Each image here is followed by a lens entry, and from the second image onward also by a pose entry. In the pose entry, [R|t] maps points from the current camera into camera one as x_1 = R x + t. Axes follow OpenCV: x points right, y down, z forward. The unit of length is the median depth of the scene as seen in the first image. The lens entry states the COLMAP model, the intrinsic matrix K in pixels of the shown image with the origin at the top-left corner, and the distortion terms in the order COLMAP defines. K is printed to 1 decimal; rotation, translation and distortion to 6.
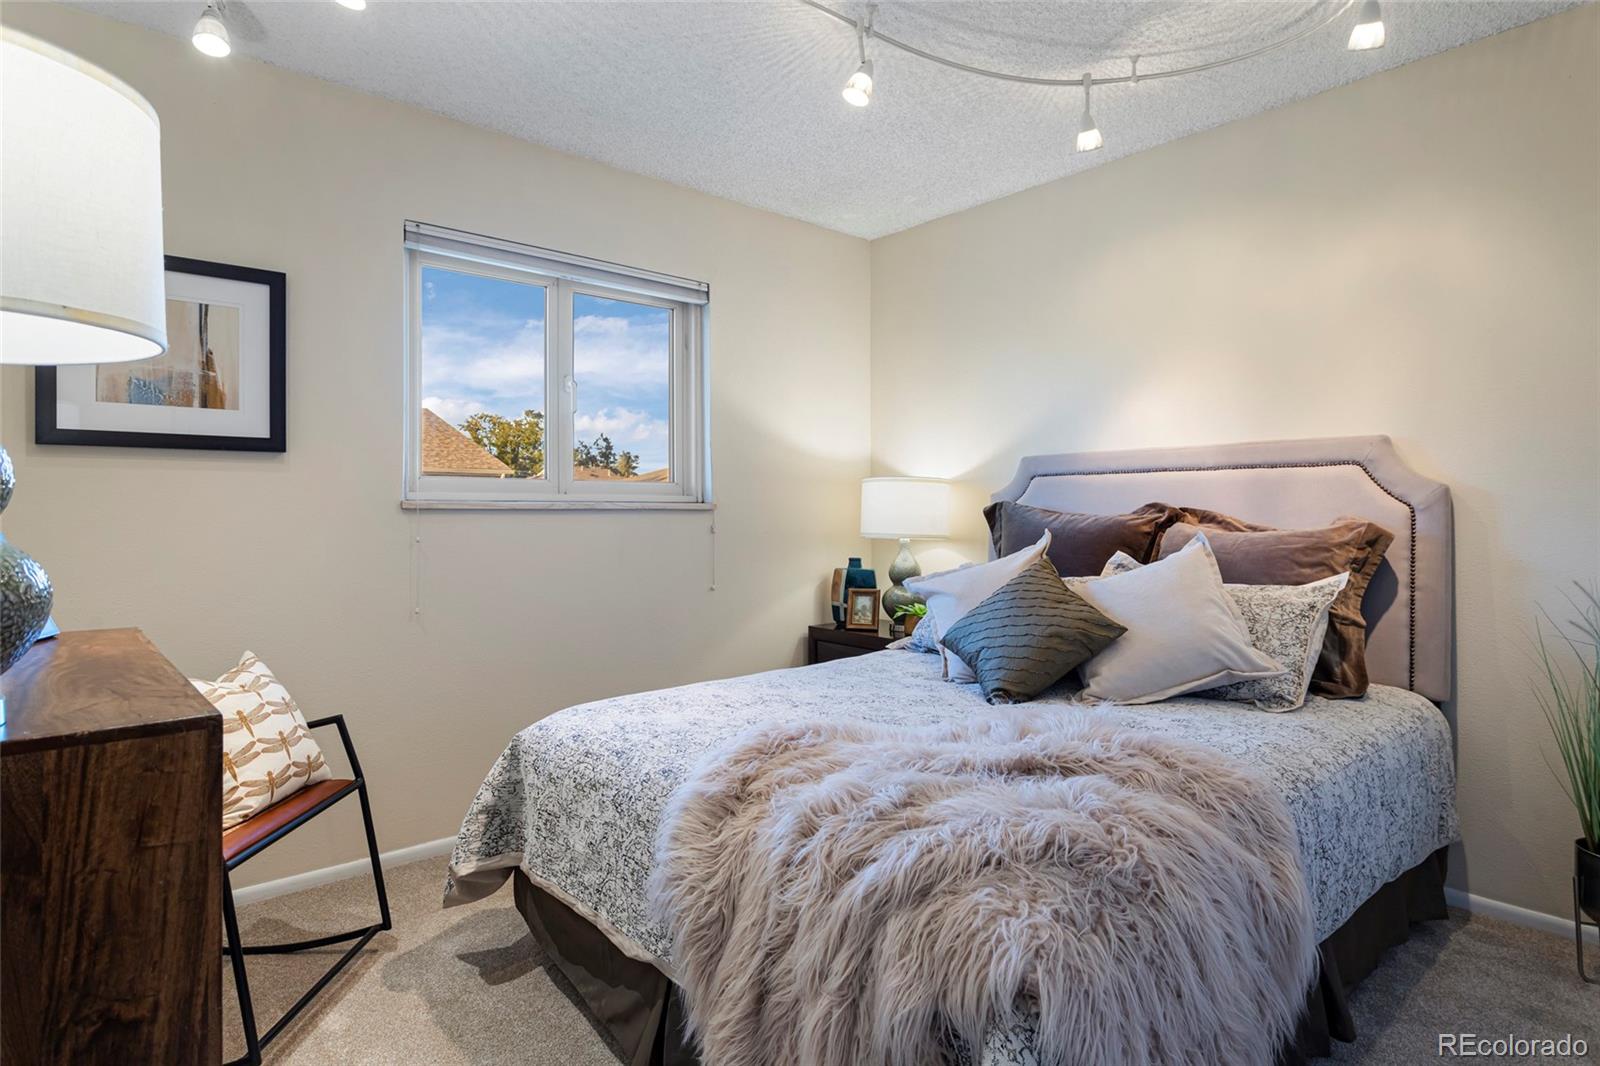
lens RADIAL K [[858.7, 0, 809.4], [0, 858.7, 512.5], [0, 0, 1]] dist [-0.005964, 0.002182]
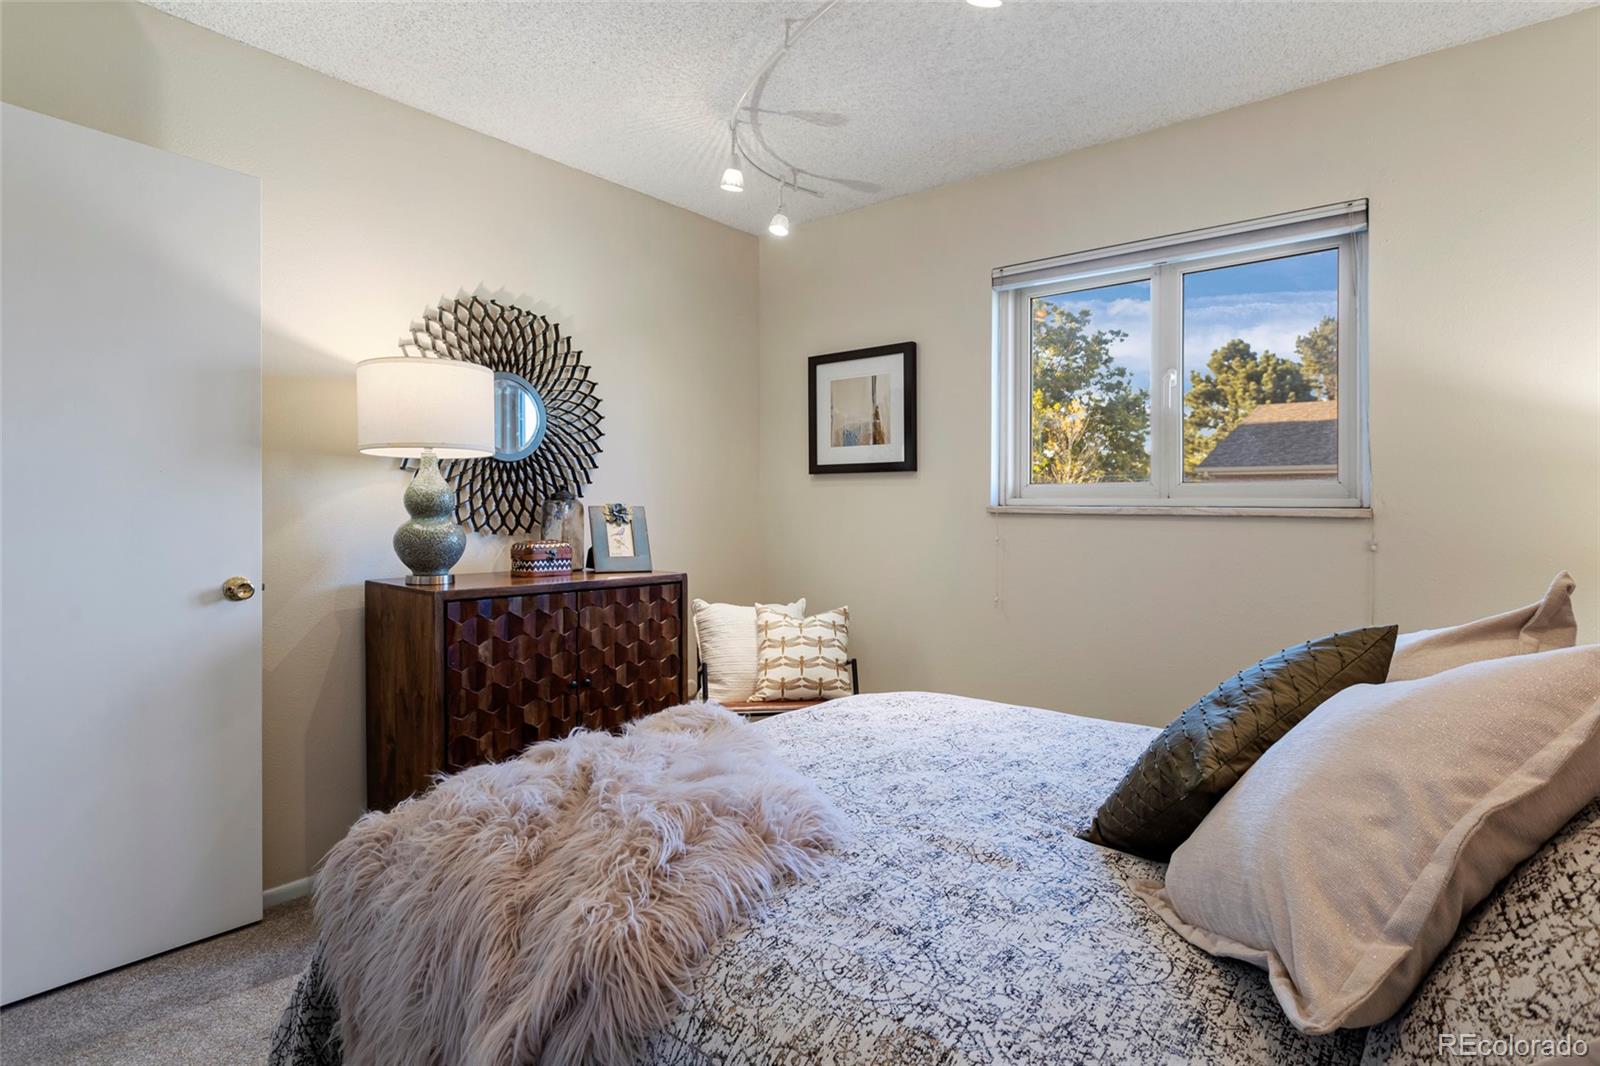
lens RADIAL K [[829.9, 0, 794.9], [0, 829.9, 516.7], [0, 0, 1]] dist [-0.012110, 0.000905]
pose [[0.153636, 0.009445, -0.988082, 0.853079], [-0.010018, 0.999918, 0.008000, -0.007071], [0.988077, 0.008670, 0.153718, 0.756448]]
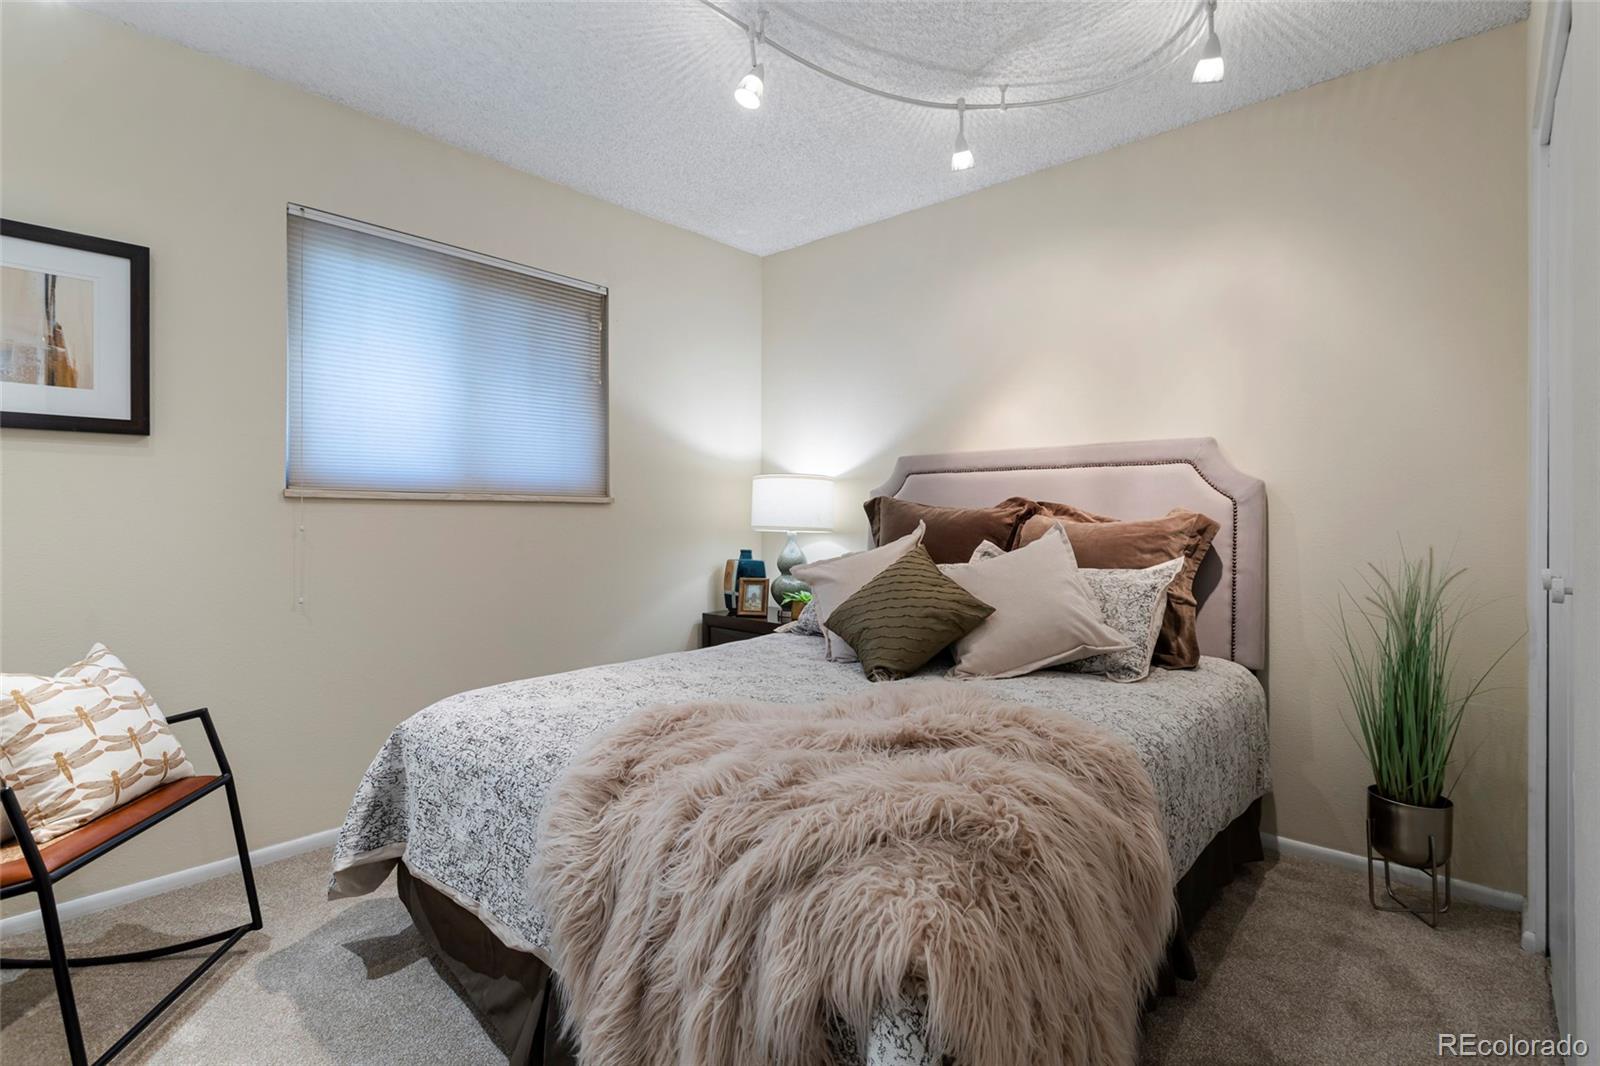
lens RADIAL K [[763.6, 0, 808.0], [0, 763.6, 516.3], [0, 0, 1]] dist [-0.002639, 0.000692]
pose [[0.991438, 0.004955, 0.130483, 0.009163], [-0.005091, 0.999987, 0.000711, 0.019426], [-0.130478, -0.001369, 0.991450, 0.075402]]
